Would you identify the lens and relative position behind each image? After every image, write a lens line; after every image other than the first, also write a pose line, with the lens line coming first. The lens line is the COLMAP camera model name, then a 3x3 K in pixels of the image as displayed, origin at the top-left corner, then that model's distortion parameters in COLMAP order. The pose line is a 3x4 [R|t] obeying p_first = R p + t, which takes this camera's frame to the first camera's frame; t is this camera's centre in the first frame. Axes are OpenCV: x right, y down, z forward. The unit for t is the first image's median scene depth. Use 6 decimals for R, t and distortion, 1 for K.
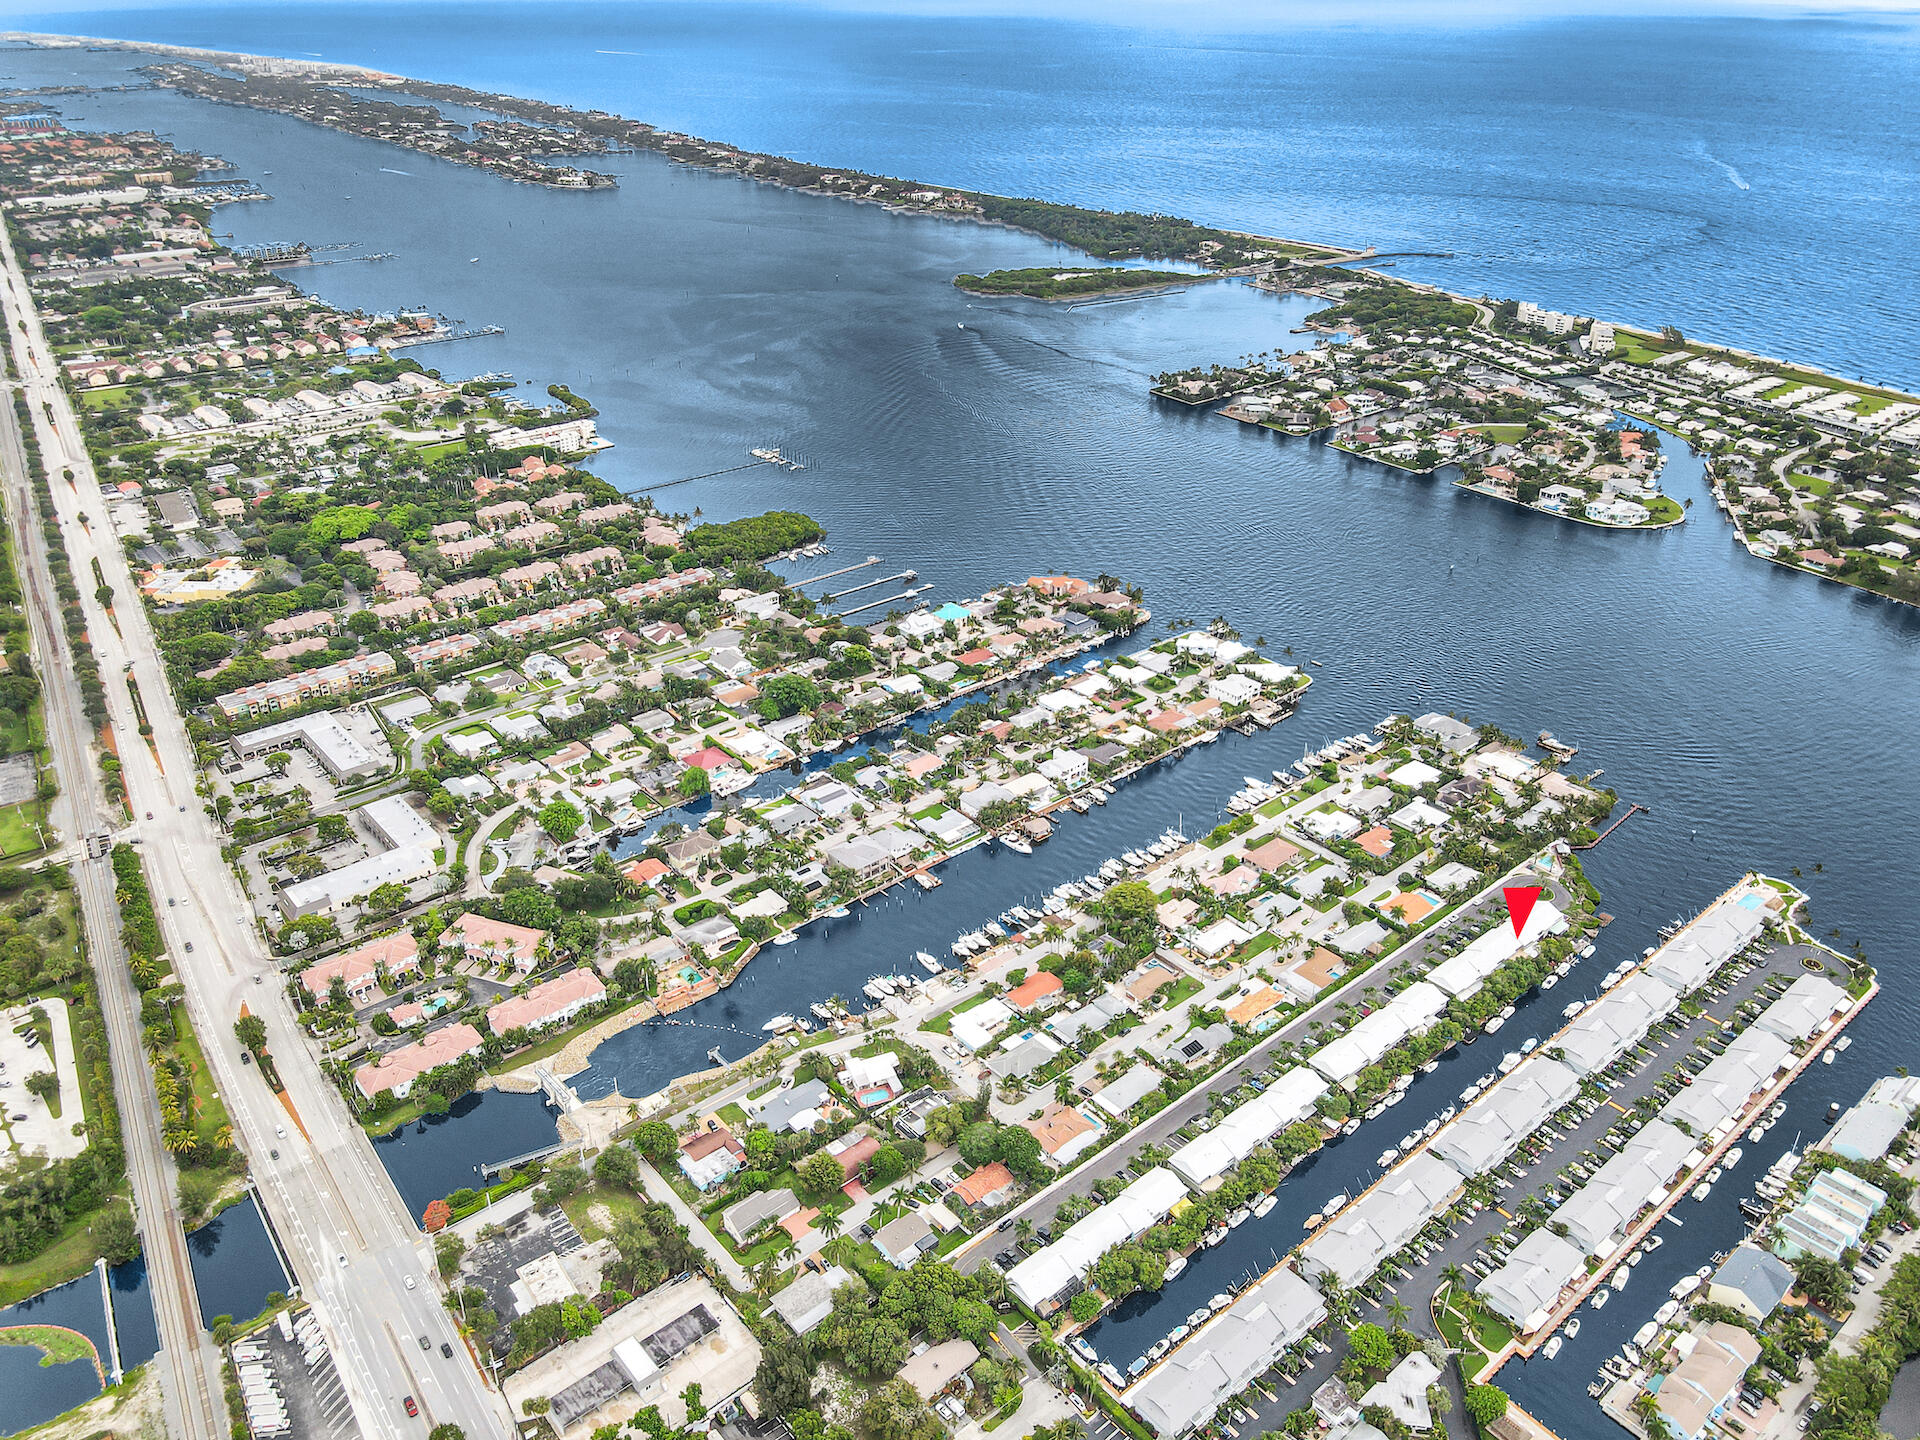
lens RADIAL K [[1373.4, 0, 960.0], [0, 1373.4, 720.0], [0, 0, 1]] dist [0.002221, 0.025799]
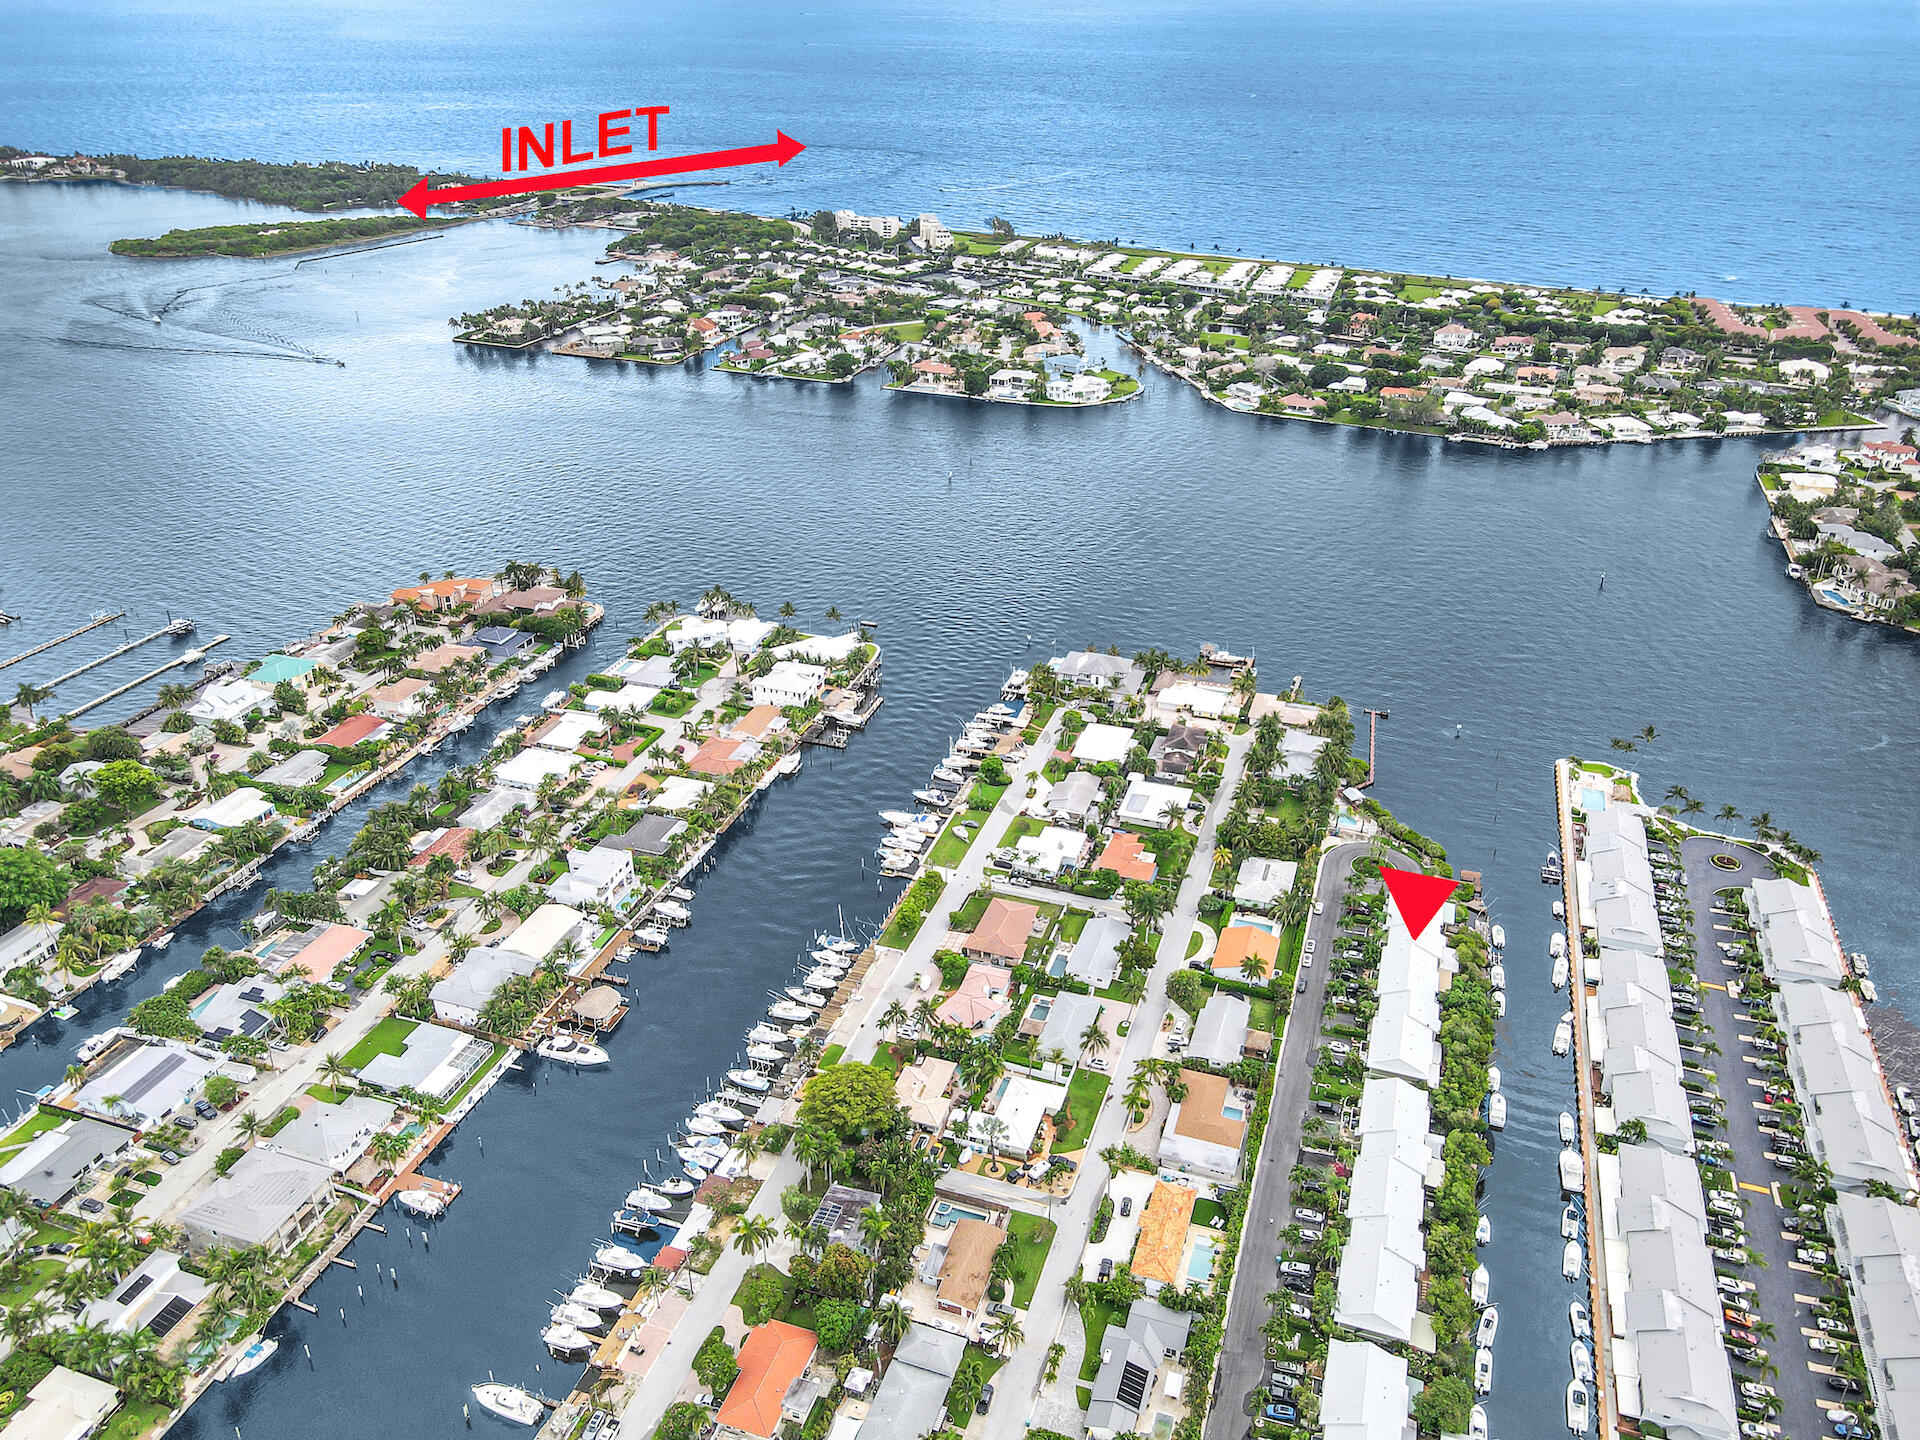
lens RADIAL K [[1373.4, 0, 960.0], [0, 1373.4, 720.0], [0, 0, 1]] dist [0.002221, 0.025799]
pose [[0.856958, -0.236544, 0.457898, -0.035775], [0.235580, 0.969989, 0.060194, -0.025466], [-0.458395, 0.056288, 0.886965, 0.364830]]
